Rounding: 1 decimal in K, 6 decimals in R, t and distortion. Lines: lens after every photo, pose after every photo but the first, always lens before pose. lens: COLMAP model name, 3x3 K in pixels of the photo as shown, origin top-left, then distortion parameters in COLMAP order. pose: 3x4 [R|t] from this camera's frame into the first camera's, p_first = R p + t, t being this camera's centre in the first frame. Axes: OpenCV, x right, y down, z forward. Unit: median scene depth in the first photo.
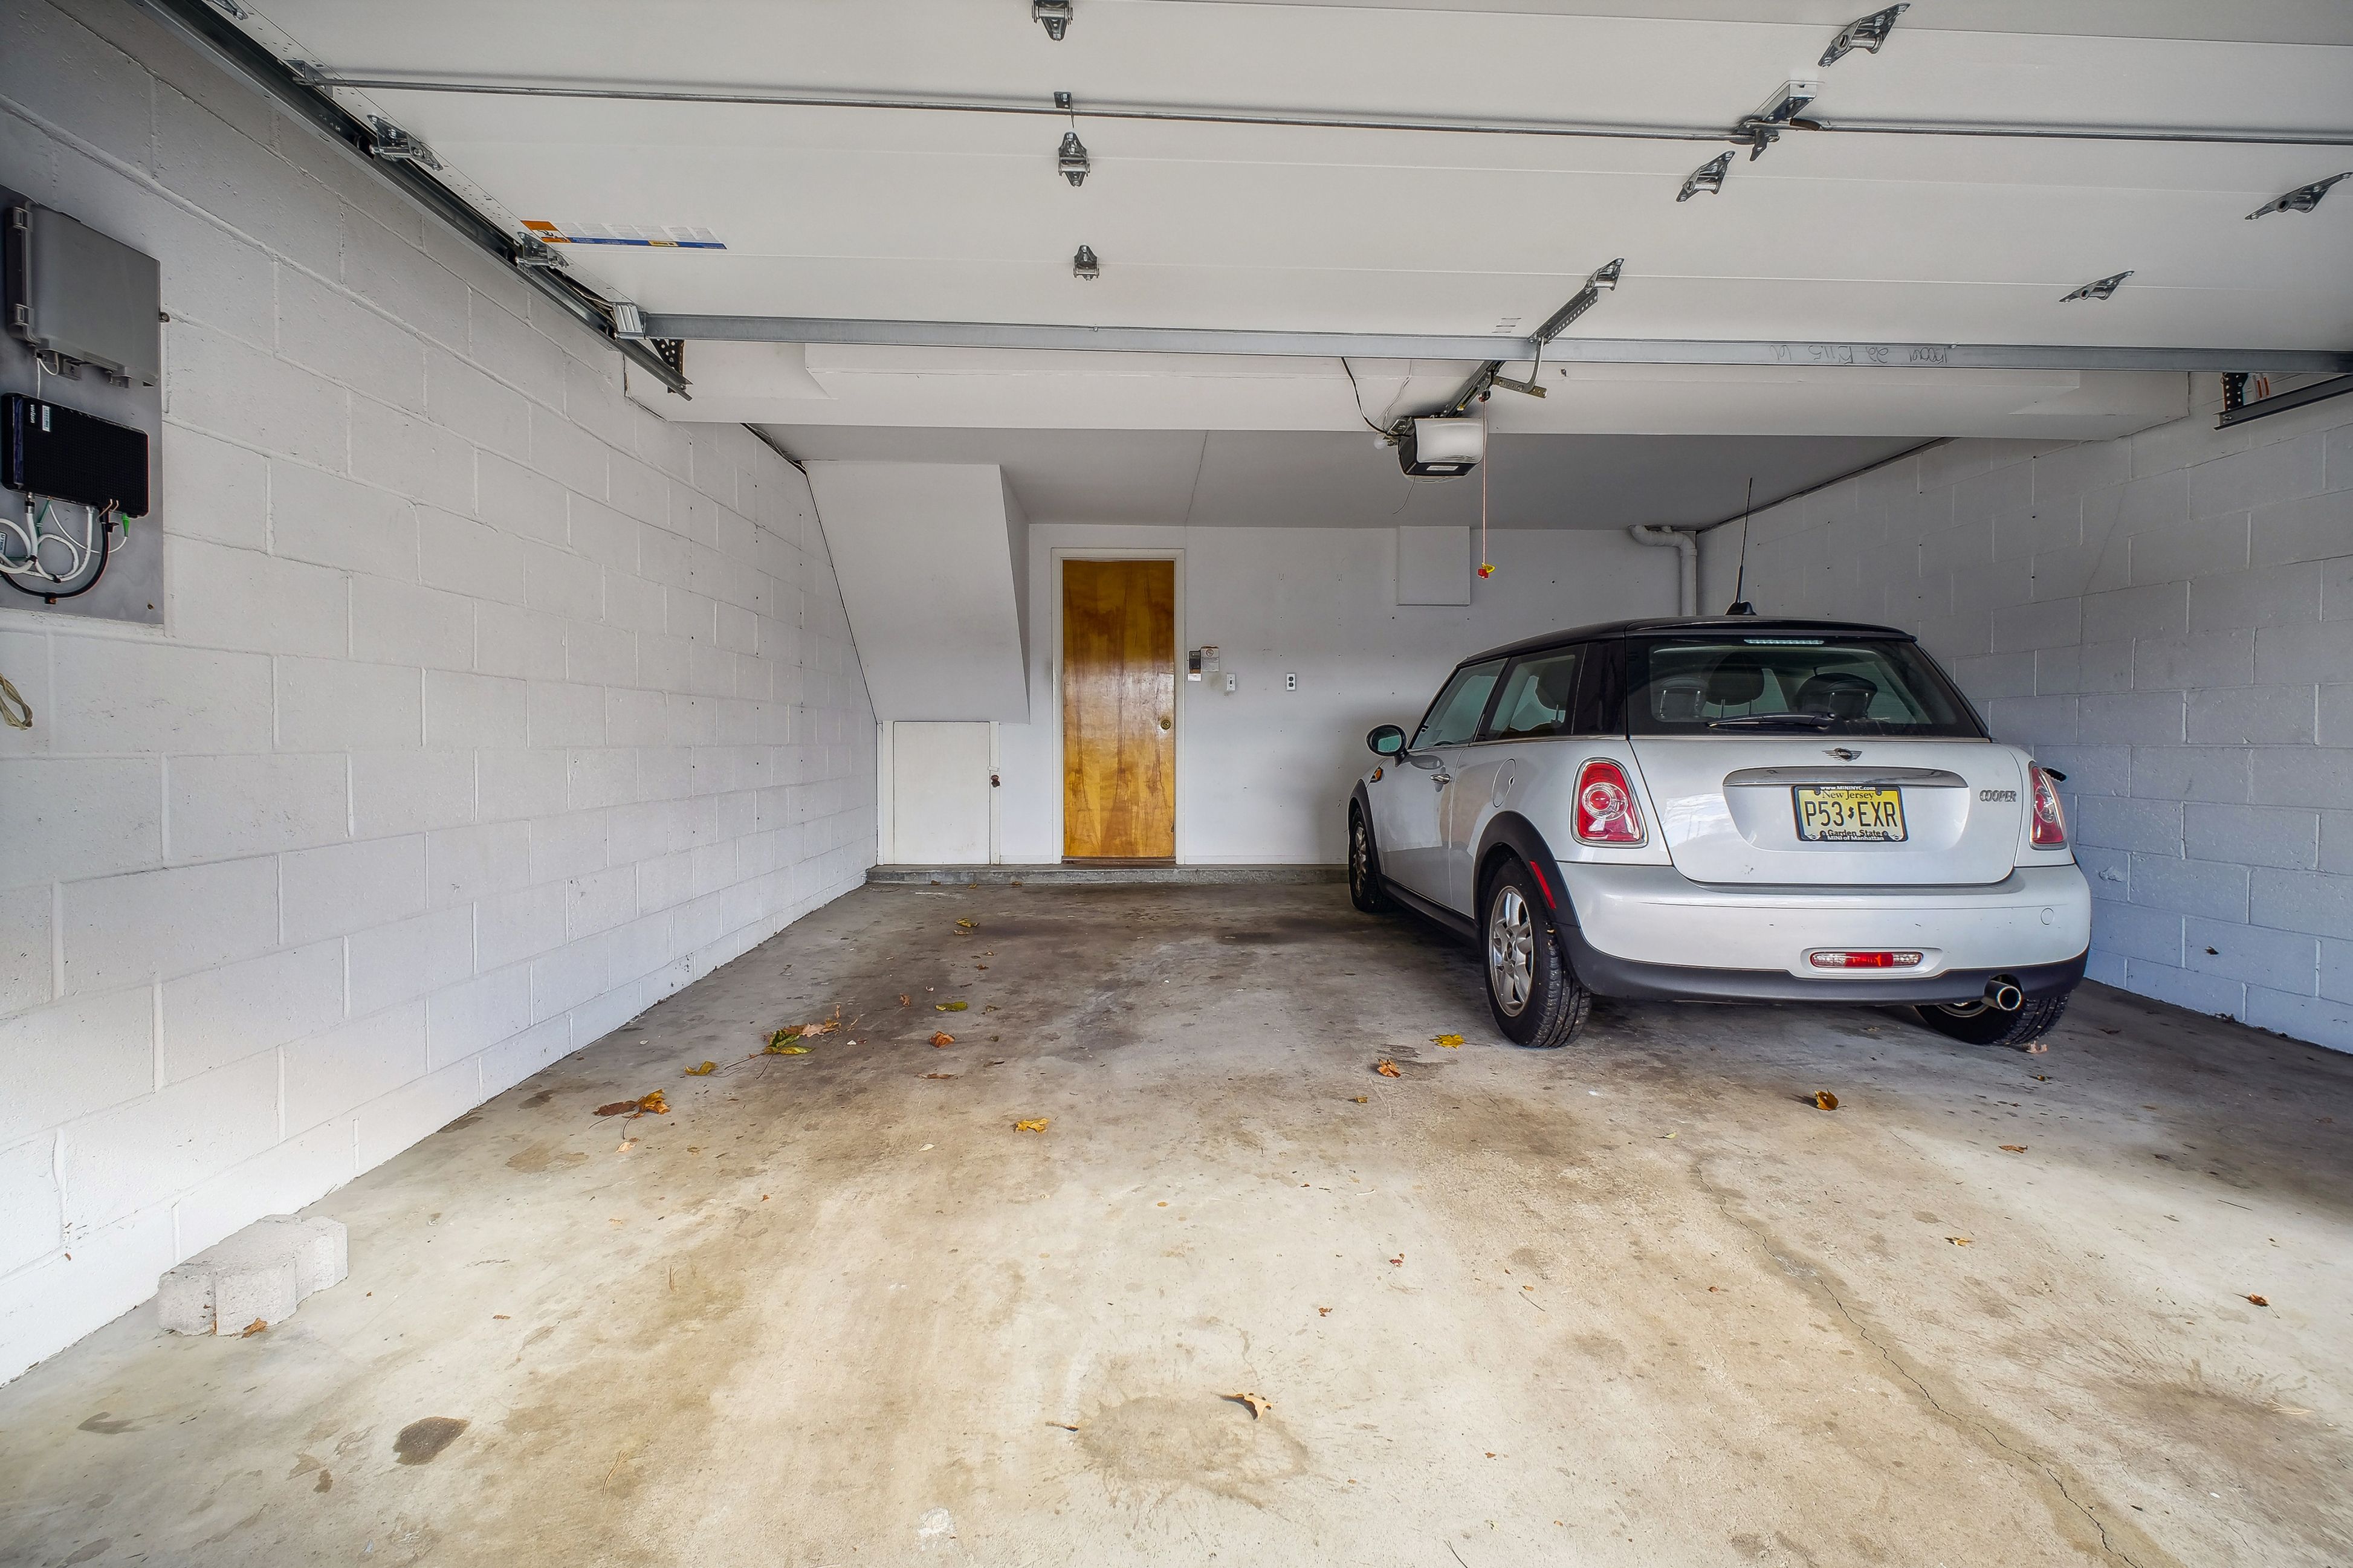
lens RADIAL K [[1088.6, 0, 1178.1], [0, 1088.6, 756.9], [0, 0, 1]] dist [-0.000160, -0.006690]
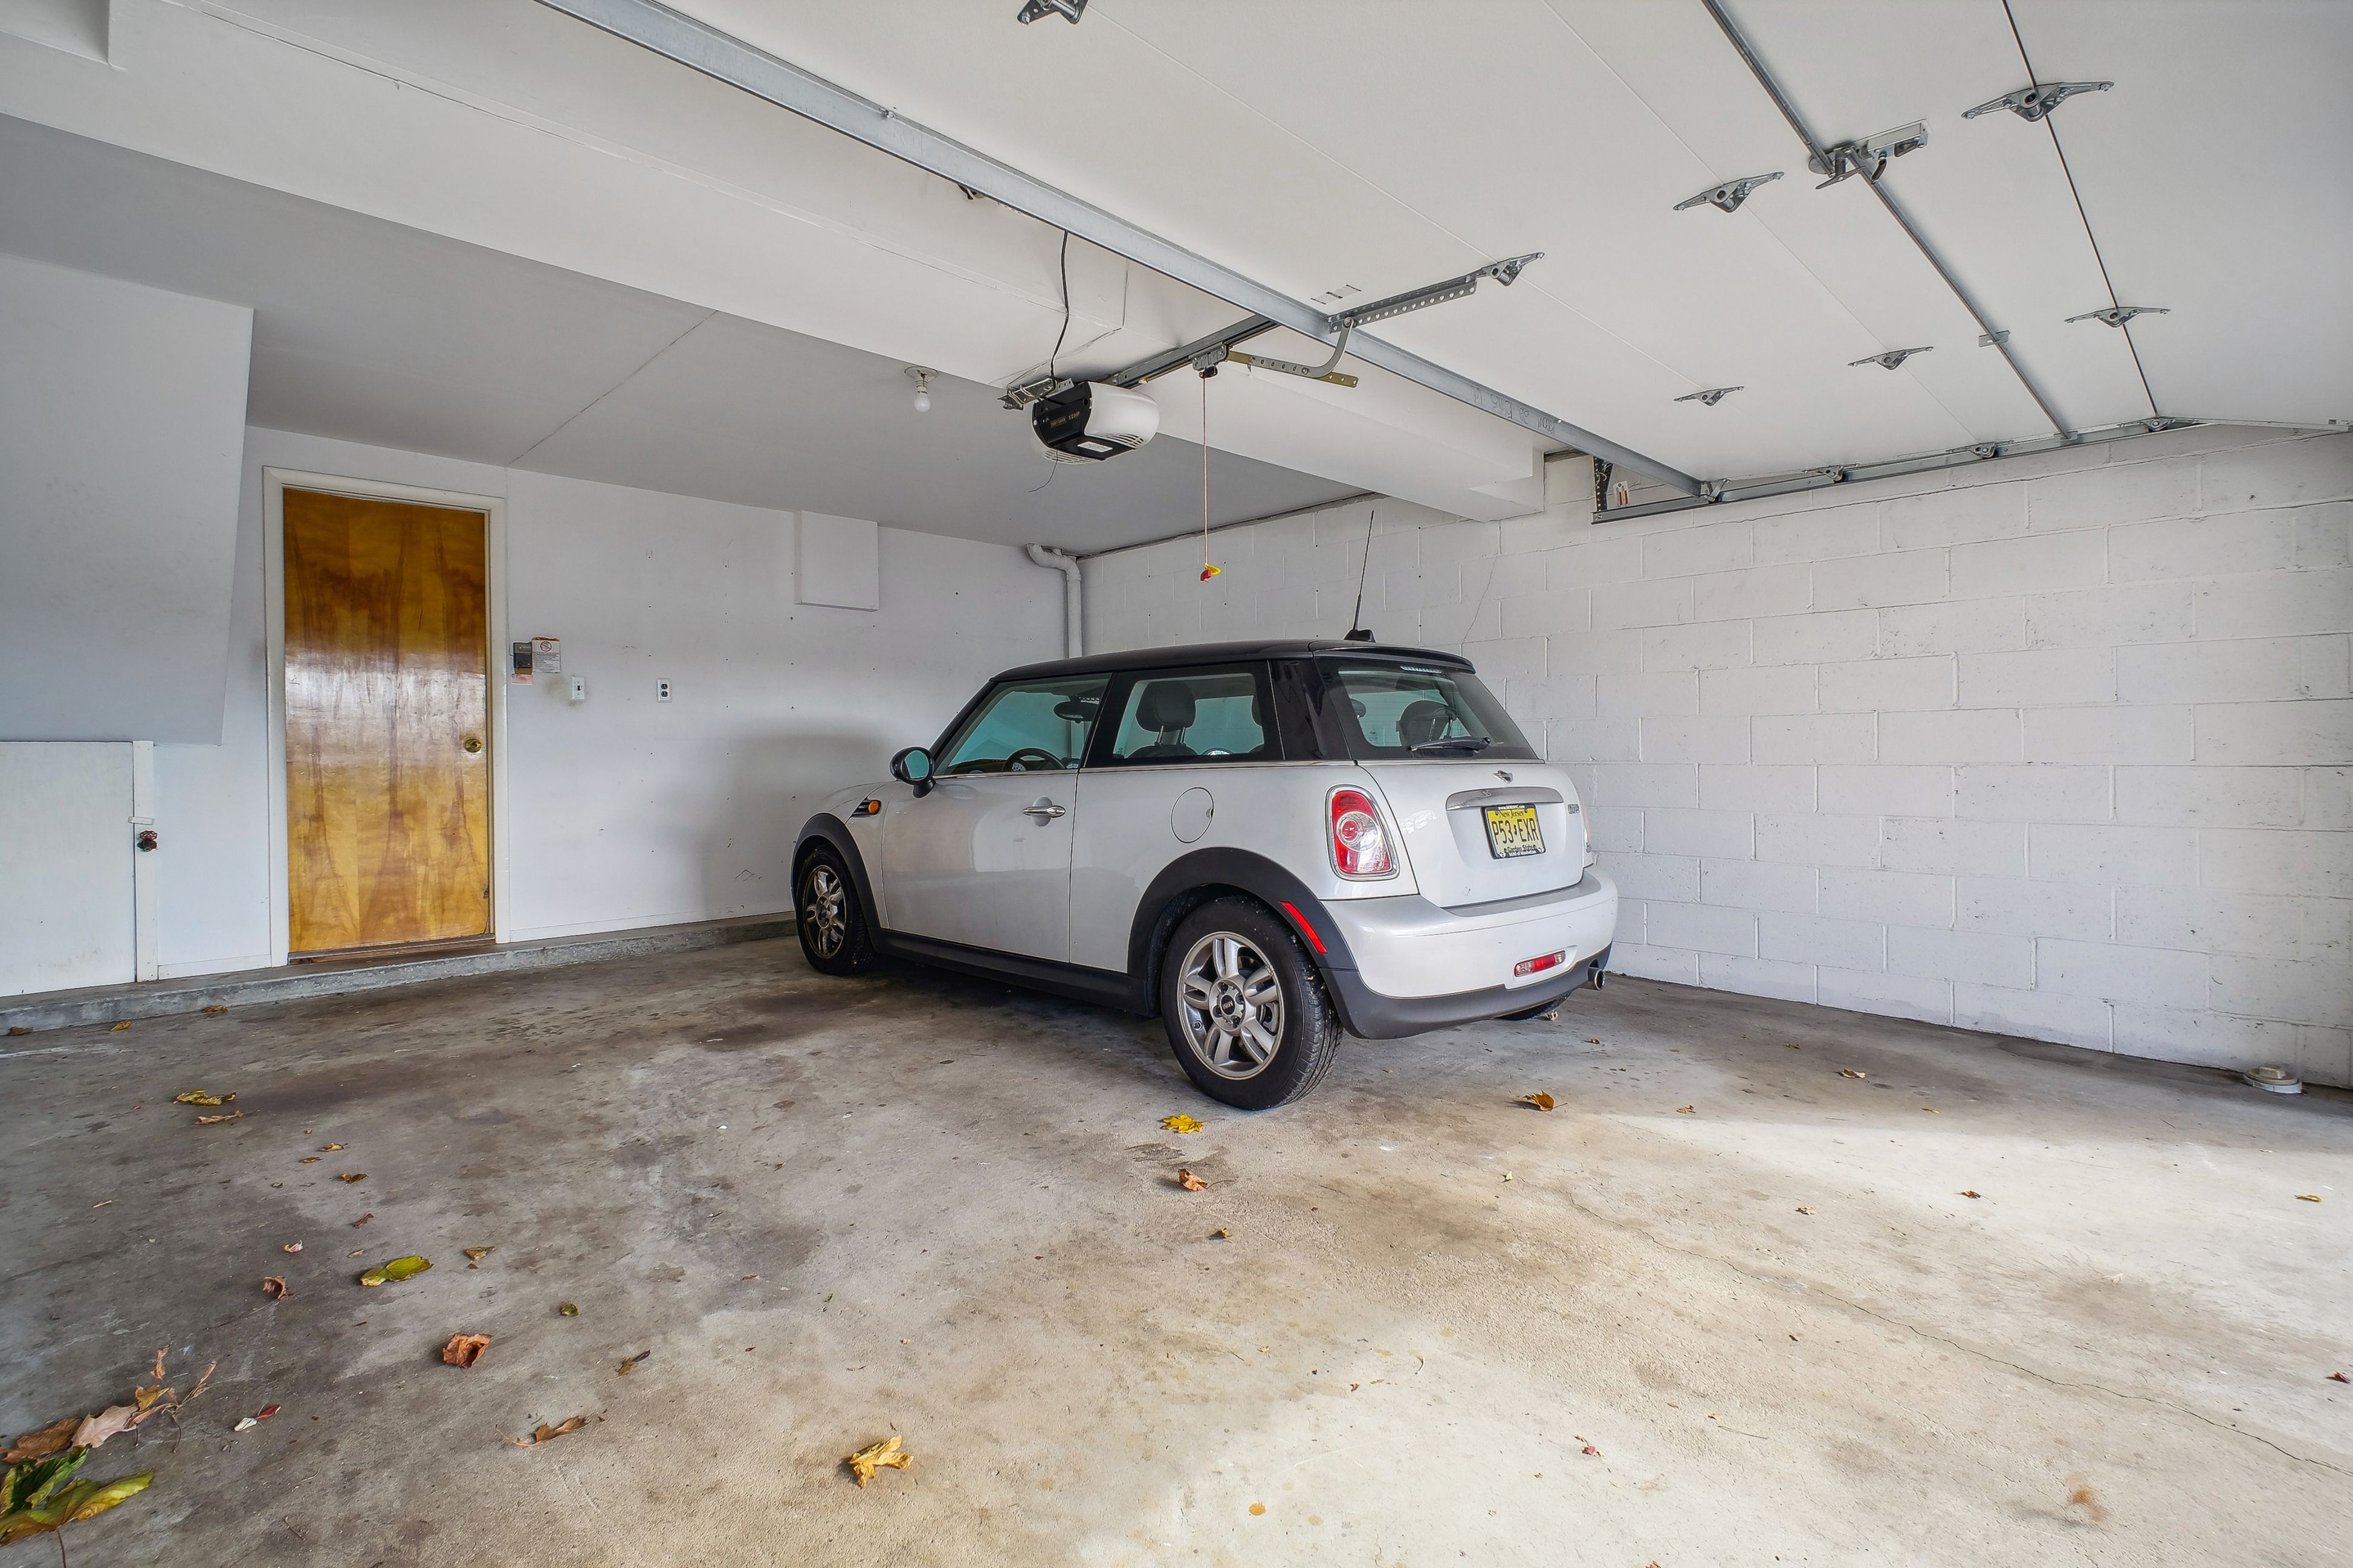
lens RADIAL K [[1088.6, 0, 1178.1], [0, 1088.6, 756.9], [0, 0, 1]] dist [-0.000160, -0.006690]
pose [[0.733047, -0.008880, 0.680121, -0.343791], [0.019192, 0.999787, -0.007631, -0.018549], [-0.679908, 0.018647, 0.733061, 0.400633]]
